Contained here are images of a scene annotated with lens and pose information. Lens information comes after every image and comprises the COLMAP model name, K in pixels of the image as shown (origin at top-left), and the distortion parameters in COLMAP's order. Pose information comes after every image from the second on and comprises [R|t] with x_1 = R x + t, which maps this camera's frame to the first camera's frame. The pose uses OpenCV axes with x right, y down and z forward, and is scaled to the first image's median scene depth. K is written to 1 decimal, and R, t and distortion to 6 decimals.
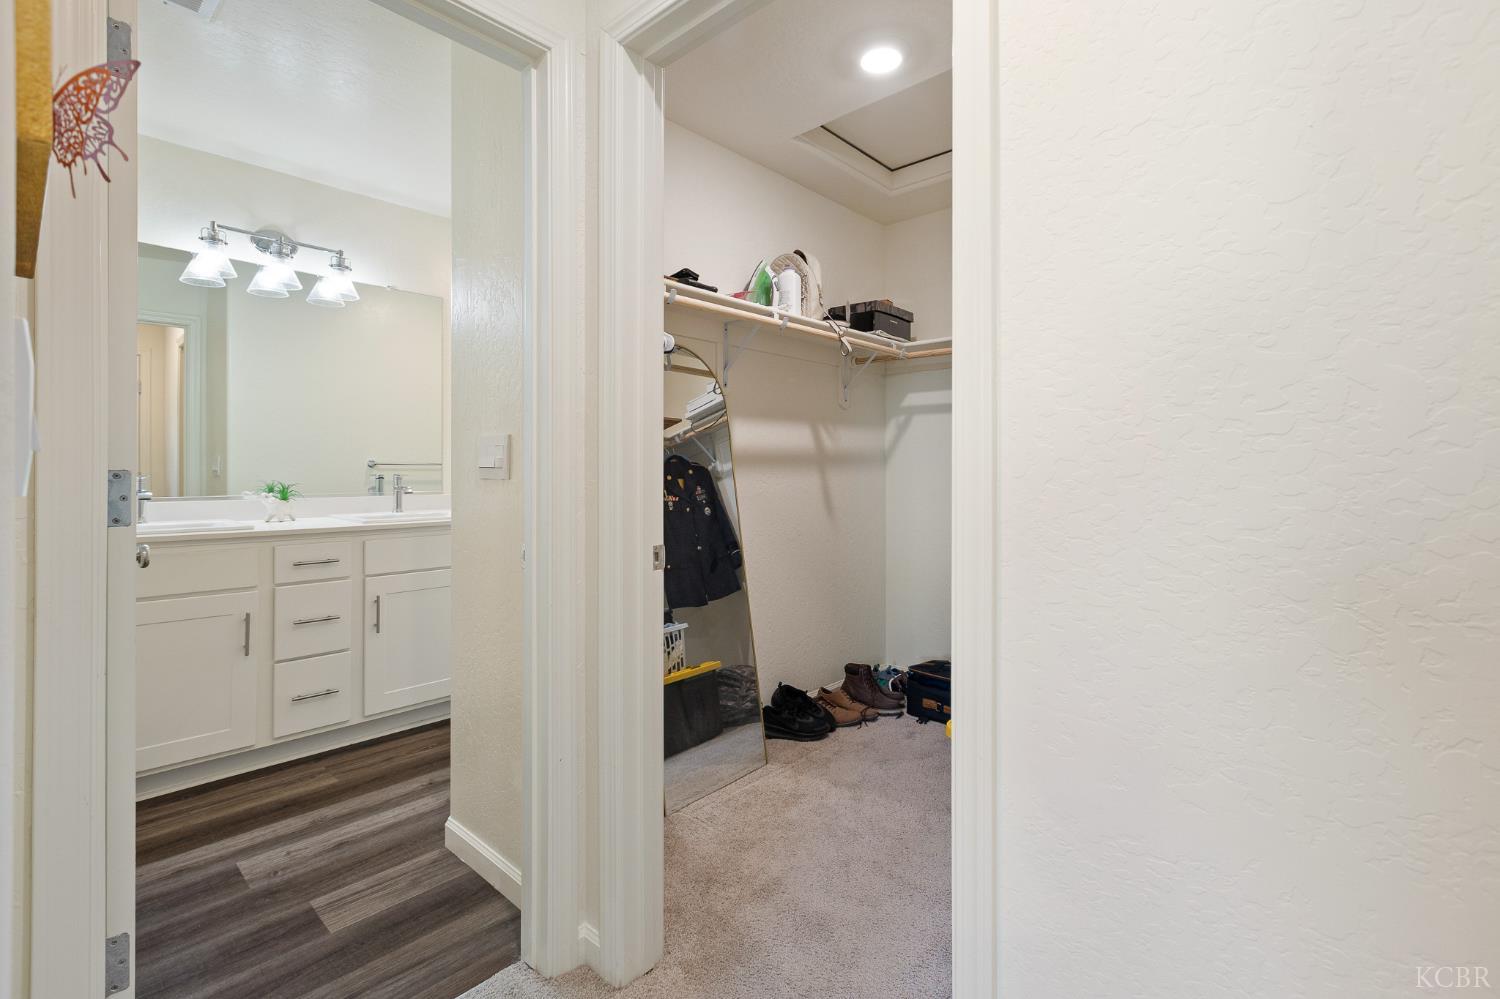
lens RADIAL K [[688.4, 0, 745.4], [0, 688.4, 468.1], [0, 0, 1]] dist [0.001730, 0.000299]
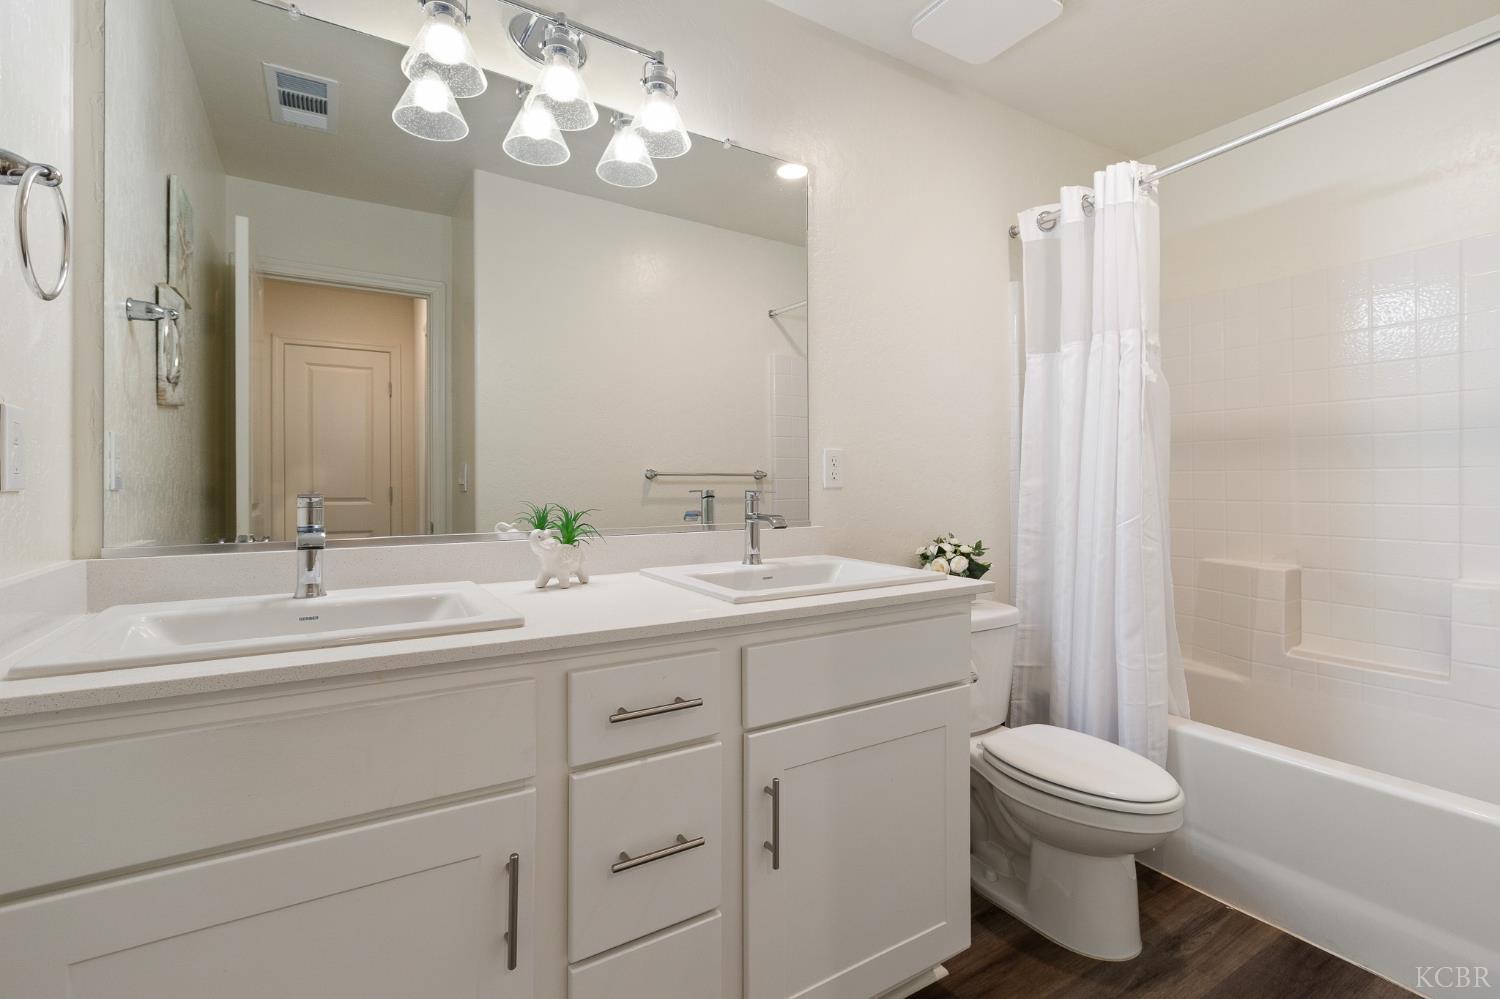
lens RADIAL K [[684.7, 0, 750.7], [0, 684.7, 483.9], [0, 0, 1]] dist [0.001877, 0.000916]
pose [[0.964212, -0.003009, -0.265115, -0.418143], [0.004352, 0.999981, 0.004477, 0.002144], [0.265097, -0.005471, 0.964206, 0.566882]]
